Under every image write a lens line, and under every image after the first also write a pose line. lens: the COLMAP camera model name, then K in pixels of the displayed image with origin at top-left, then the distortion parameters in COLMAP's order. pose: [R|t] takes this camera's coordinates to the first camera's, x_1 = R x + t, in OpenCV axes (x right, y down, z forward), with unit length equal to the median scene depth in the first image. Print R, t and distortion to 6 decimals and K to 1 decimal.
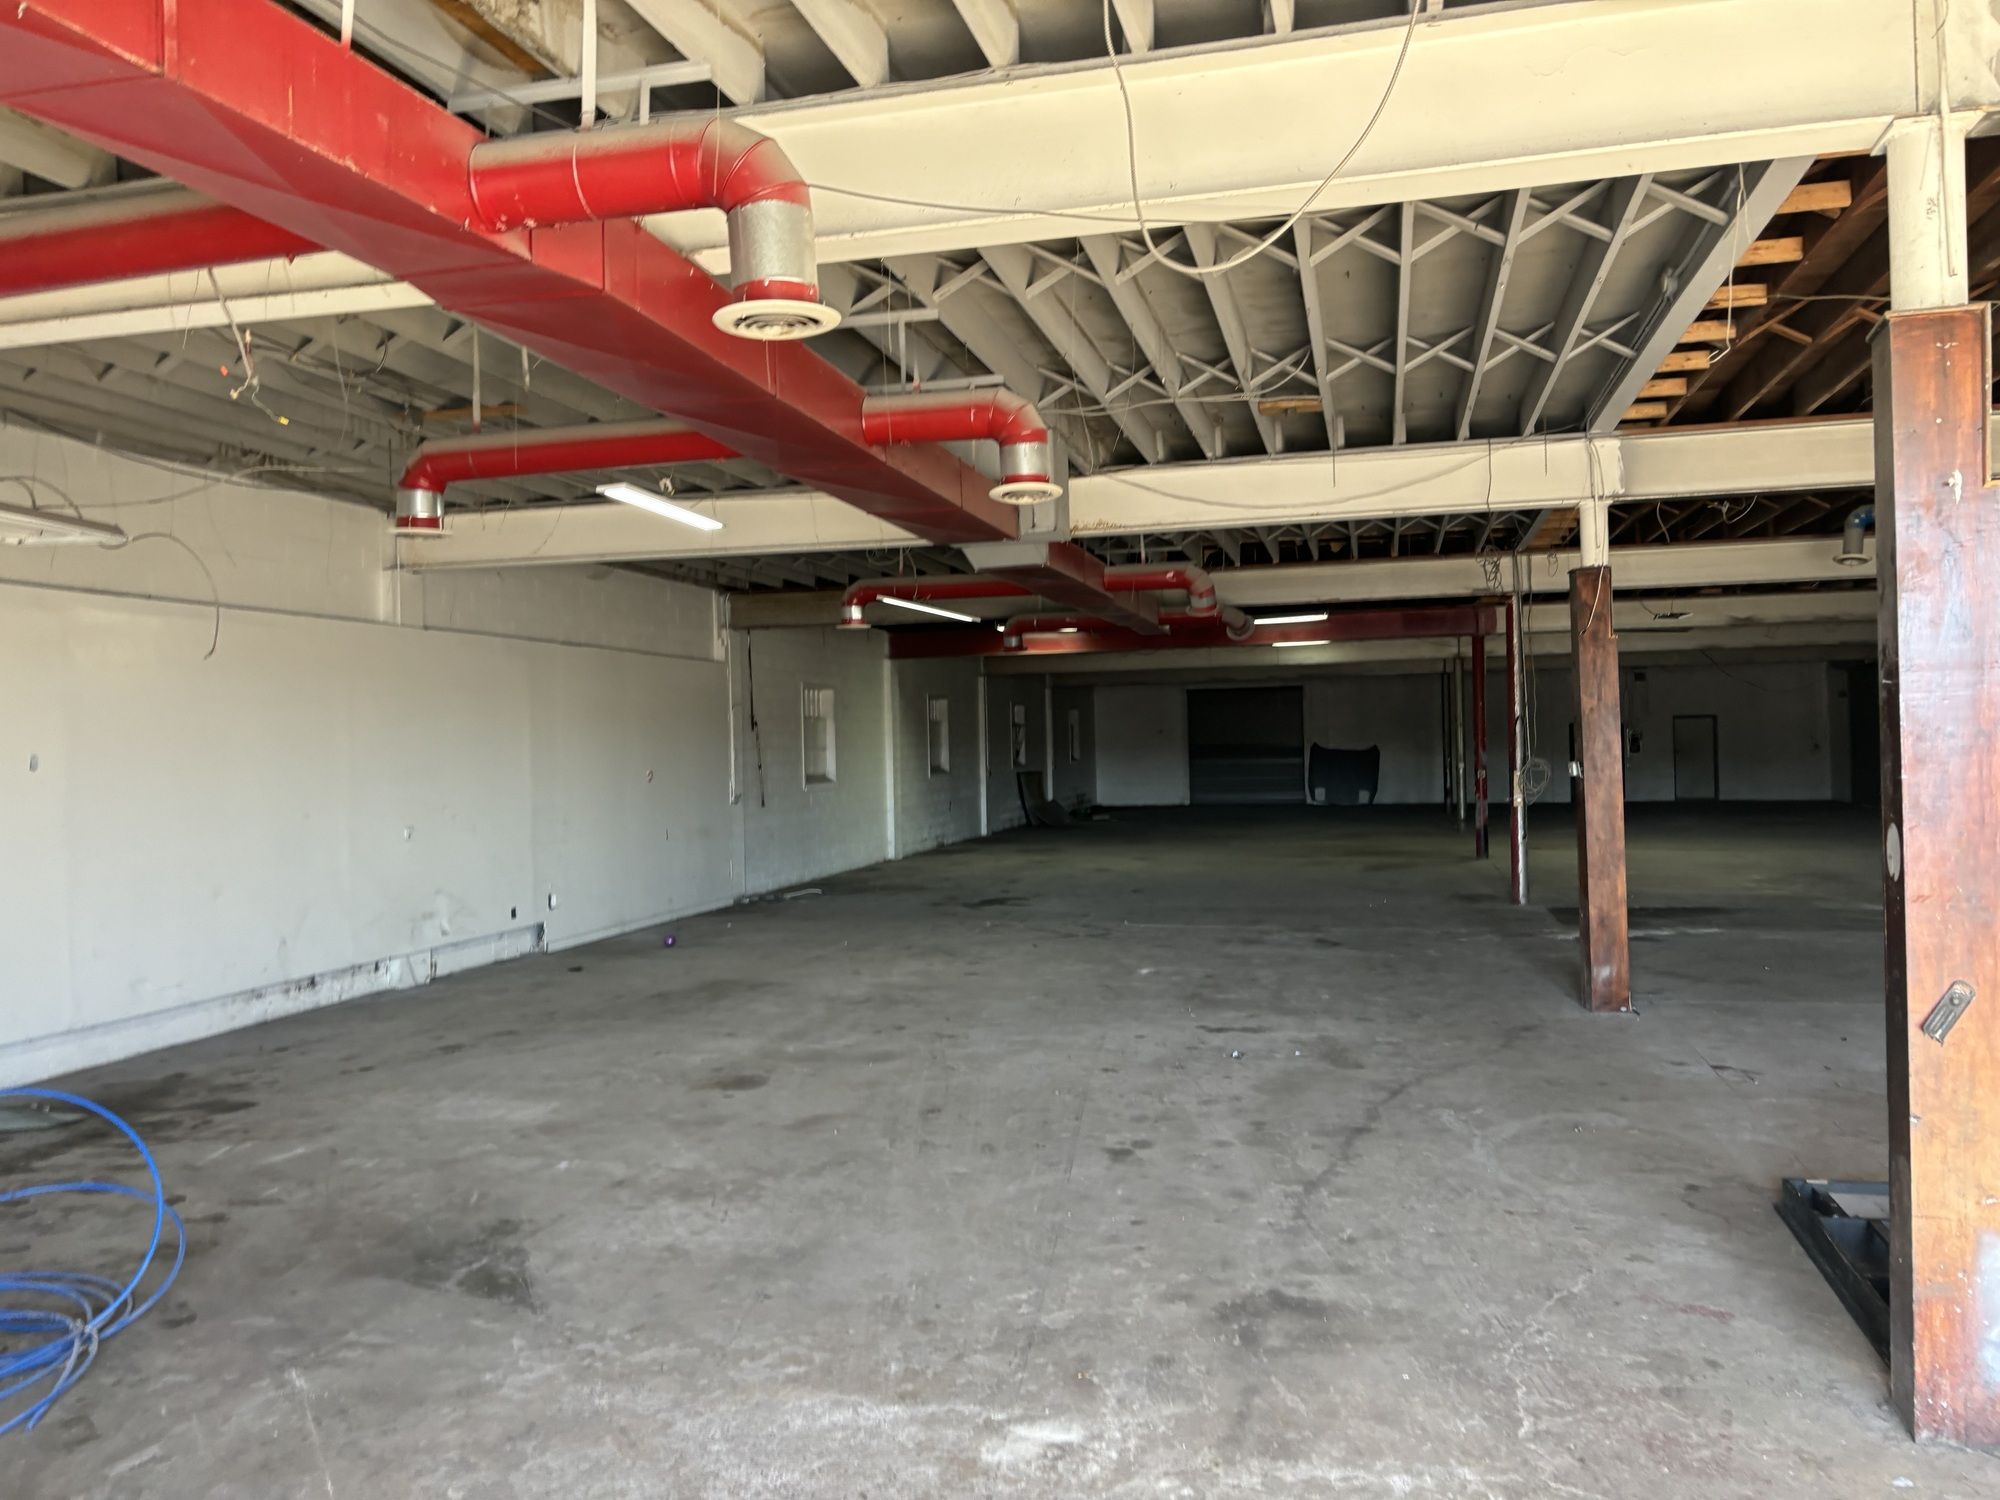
lens RADIAL K [[1496.6, 0, 1000.0], [0, 1496.6, 750.0], [0, 0, 1]] dist [0.054177, -0.048995]
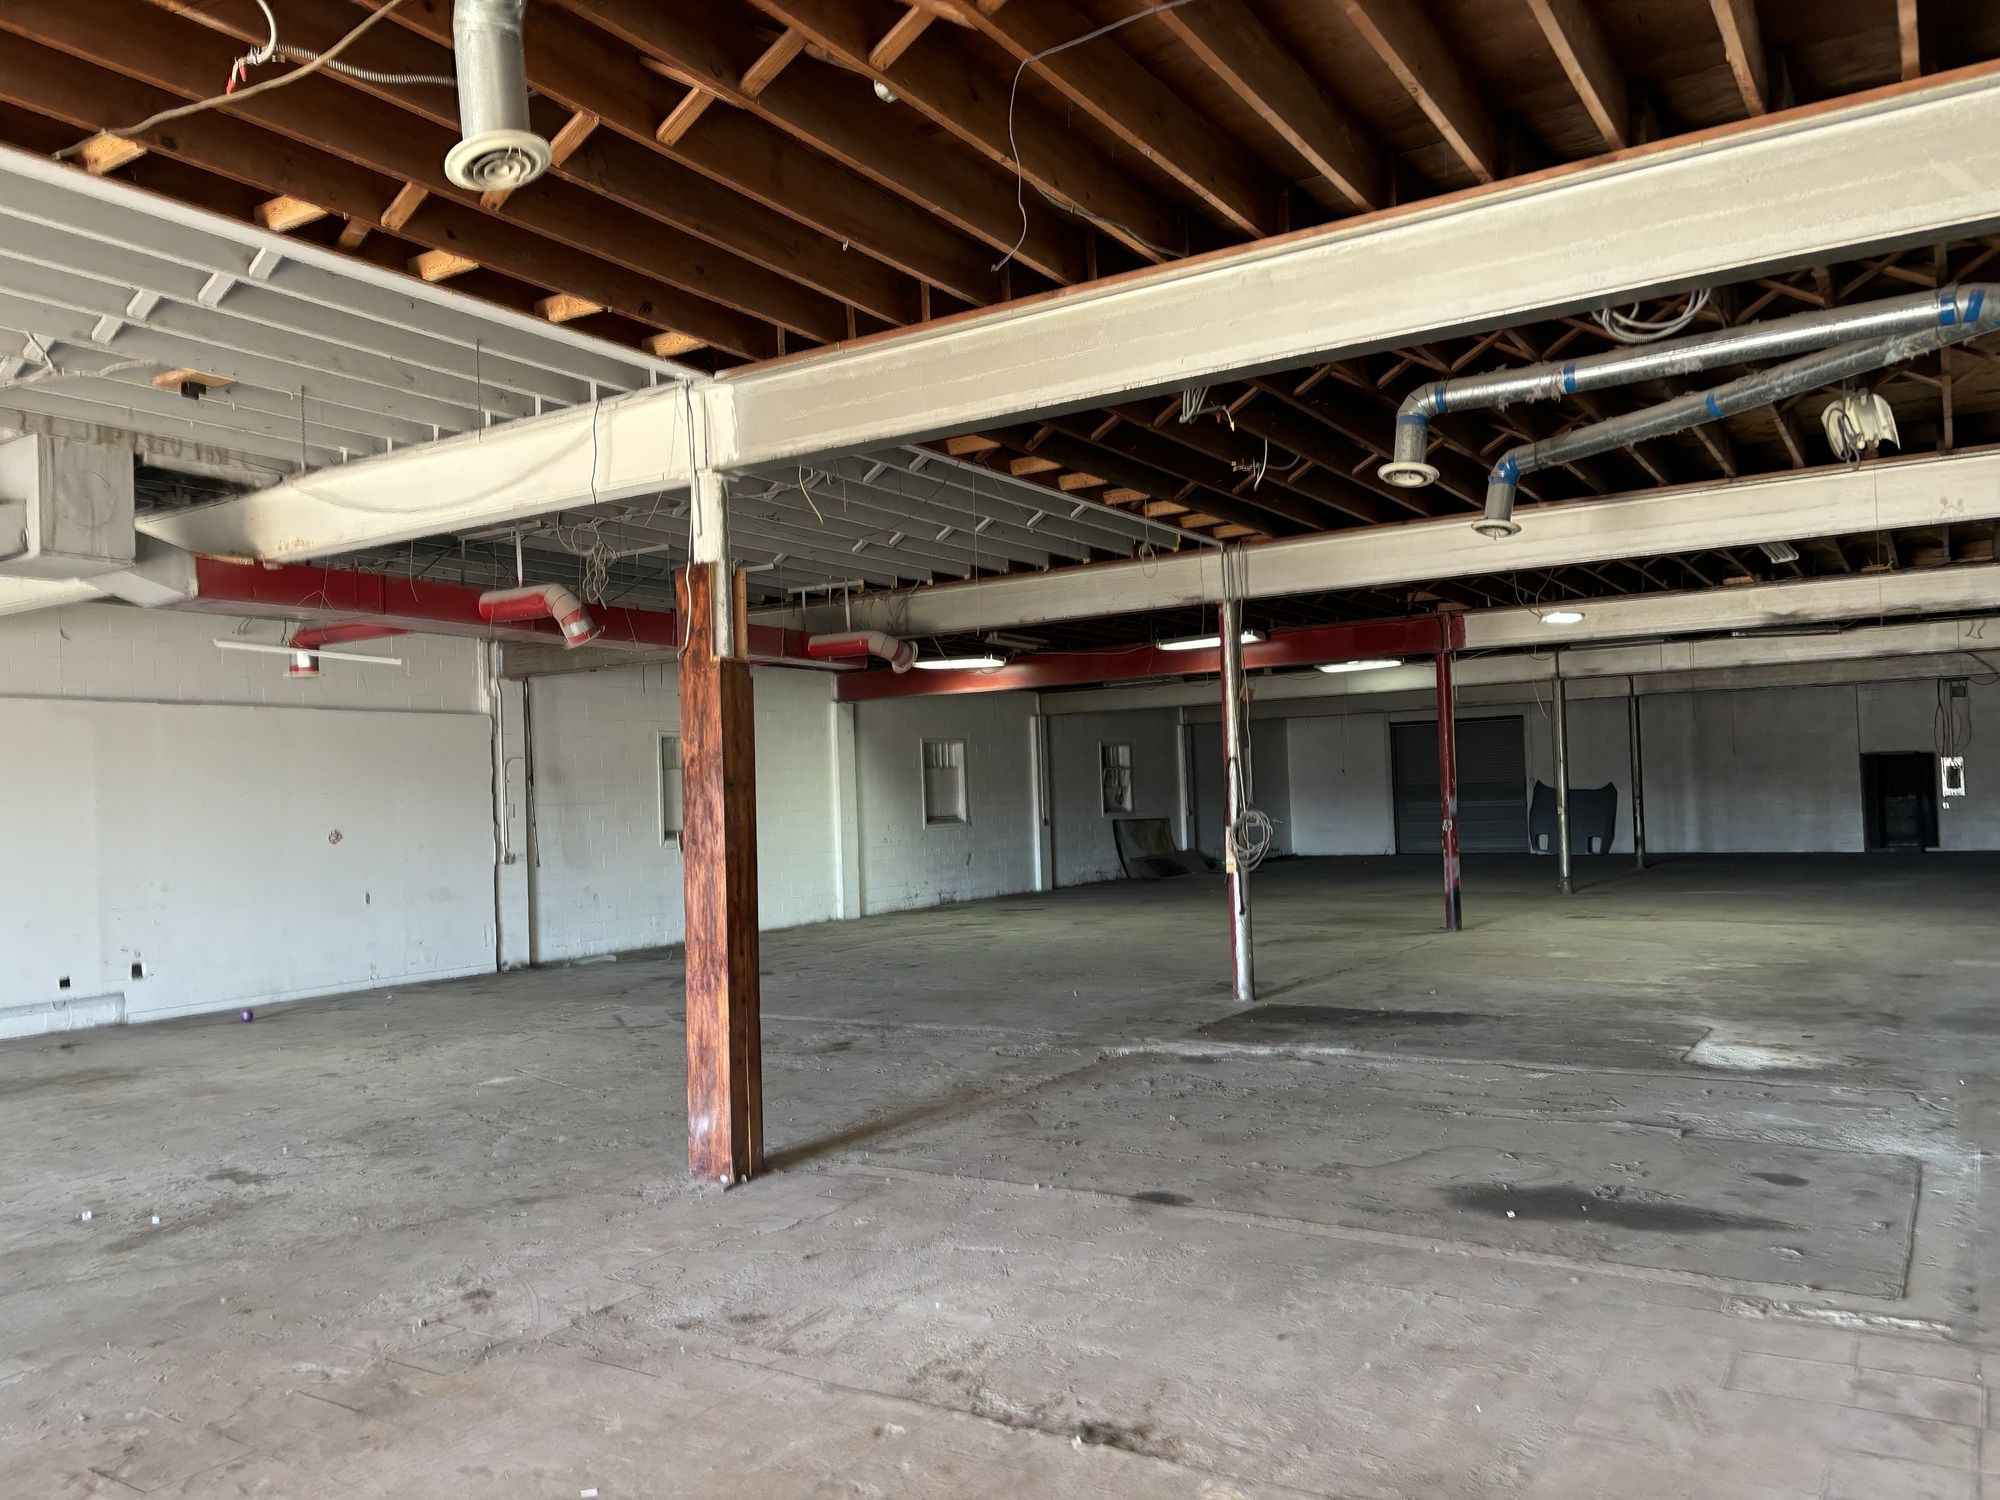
lens RADIAL K [[1514.1, 0, 979.0], [0, 1514.1, 751.0], [0, 0, 1]] dist [0.049759, -0.058670]
pose [[0.946984, -0.019205, -0.320705, 0.585503], [0.011207, 0.999579, -0.026767, -0.007685], [0.321084, 0.021754, 0.946801, 0.271741]]
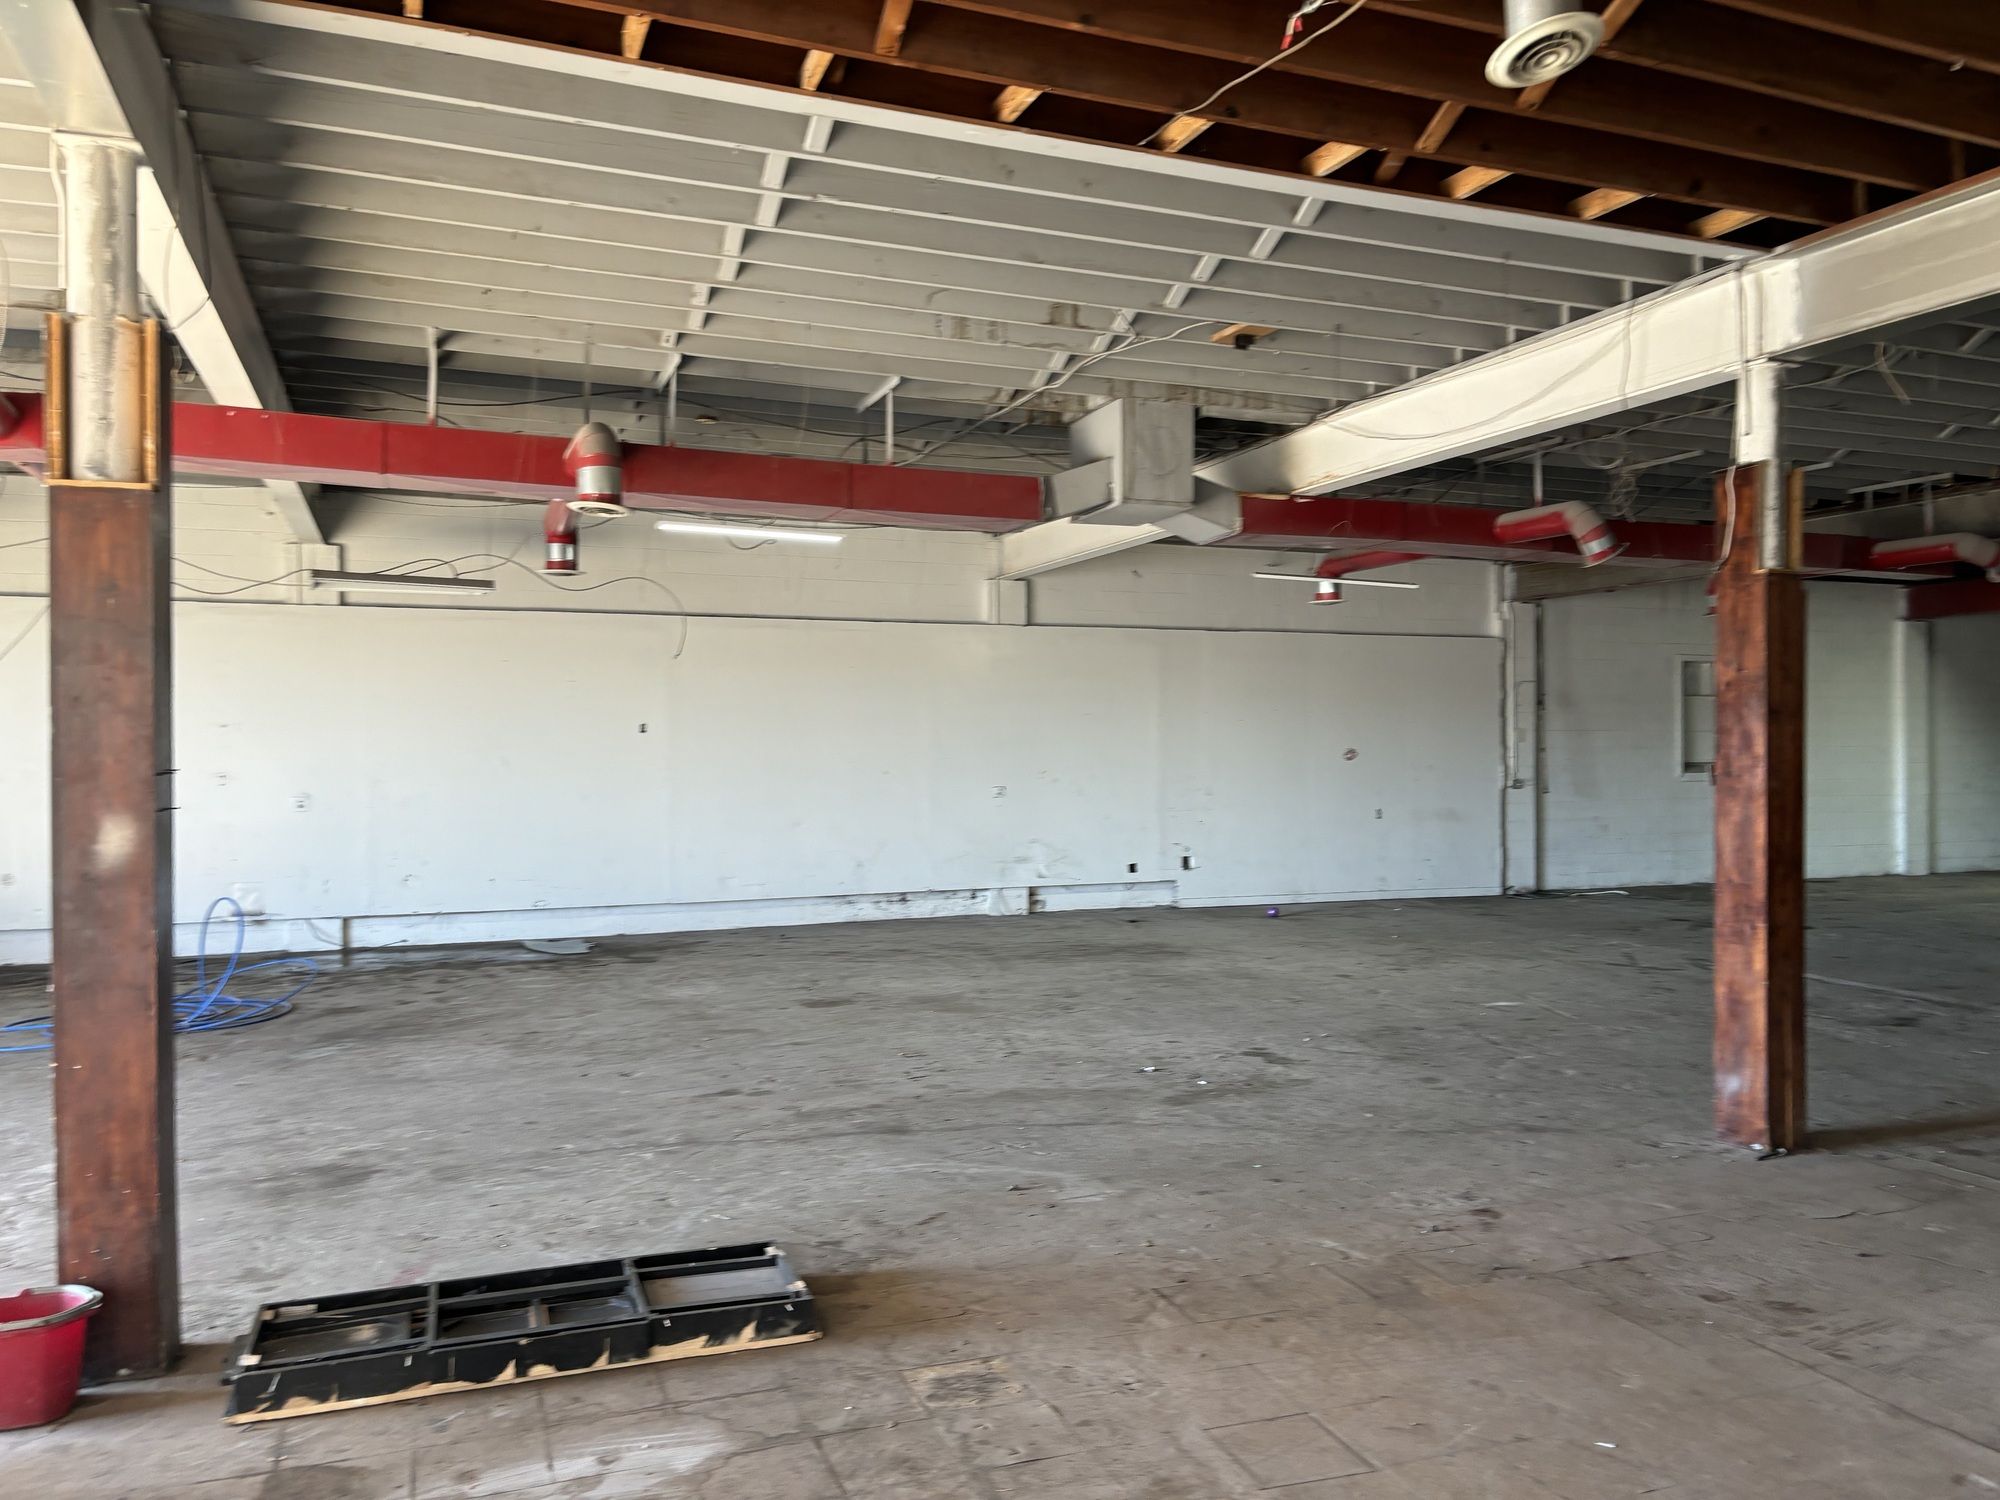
lens RADIAL K [[1496.6, 0, 1000.0], [0, 1496.6, 750.0], [0, 0, 1]] dist [0.054177, -0.048995]
pose [[0.579045, 0.027461, -0.814833, 0.577064], [-0.014141, 0.999621, 0.023640, -0.007305], [0.815173, -0.002166, 0.579213, 0.276004]]
